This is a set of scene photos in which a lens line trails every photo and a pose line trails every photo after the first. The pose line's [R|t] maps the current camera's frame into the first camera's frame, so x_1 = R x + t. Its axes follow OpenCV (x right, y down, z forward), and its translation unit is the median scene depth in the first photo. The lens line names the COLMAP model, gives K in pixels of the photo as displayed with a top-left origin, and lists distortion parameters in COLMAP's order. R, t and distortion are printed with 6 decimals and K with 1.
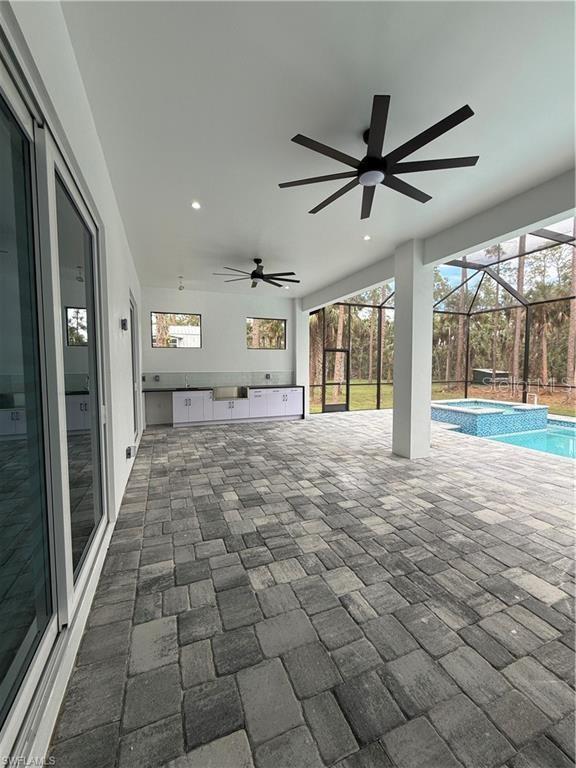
lens RADIAL K [[307.4, 0, 288.0], [0, 307.4, 384.0], [0, 0, 1]] dist [-0.001333, 0.000720]
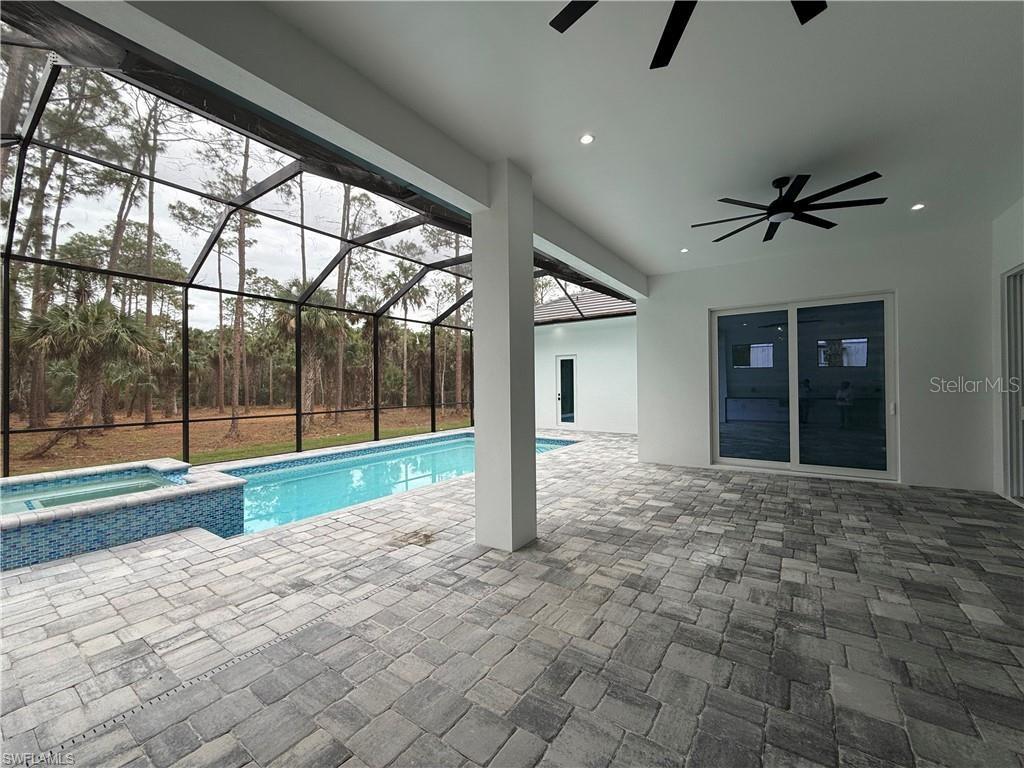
lens RADIAL K [[409.8, 0, 510.4], [0, 409.8, 383.6], [0, 0, 1]] dist [-0.001333, 0.000720]
pose [[-0.542467, 0.012702, 0.839981, -0.306362], [0.062025, 0.997762, 0.024968, -0.095329], [-0.837784, 0.065644, -0.542041, 1.801678]]
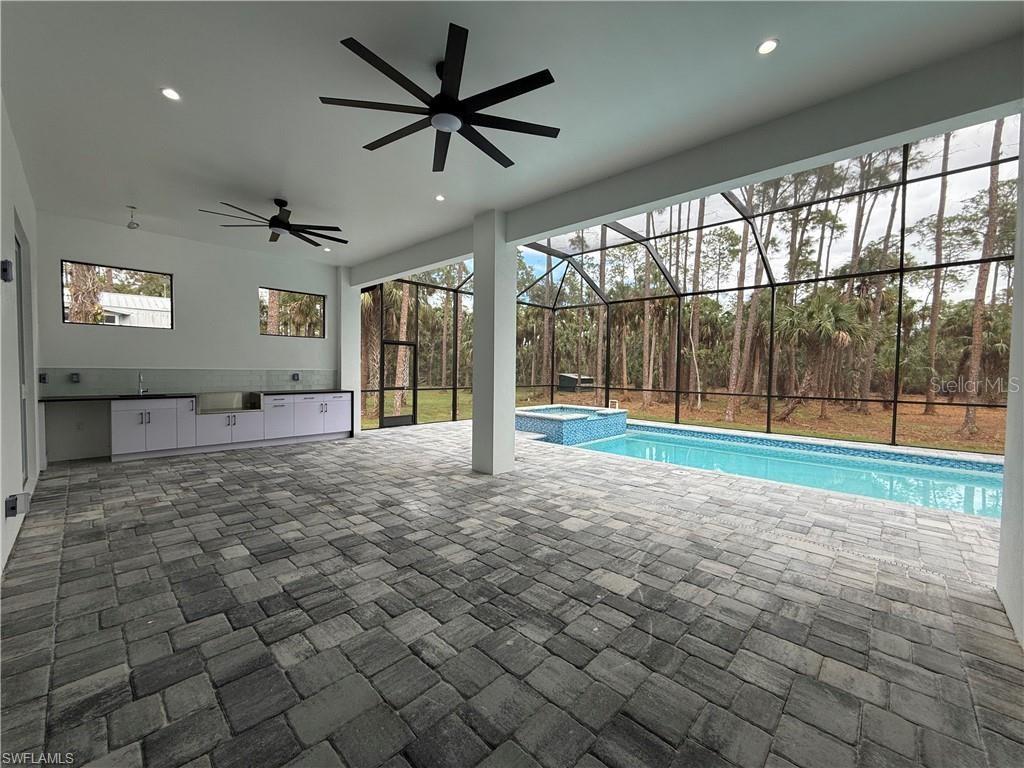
lens RADIAL K [[409.8, 0, 510.4], [0, 409.8, 383.6], [0, 0, 1]] dist [-0.001333, 0.000720]
pose [[0.911919, 0.001015, 0.410369, -0.011549], [0.008120, 0.999757, -0.020517, 0.028955], [-0.410290, 0.022042, 0.911689, -0.027859]]
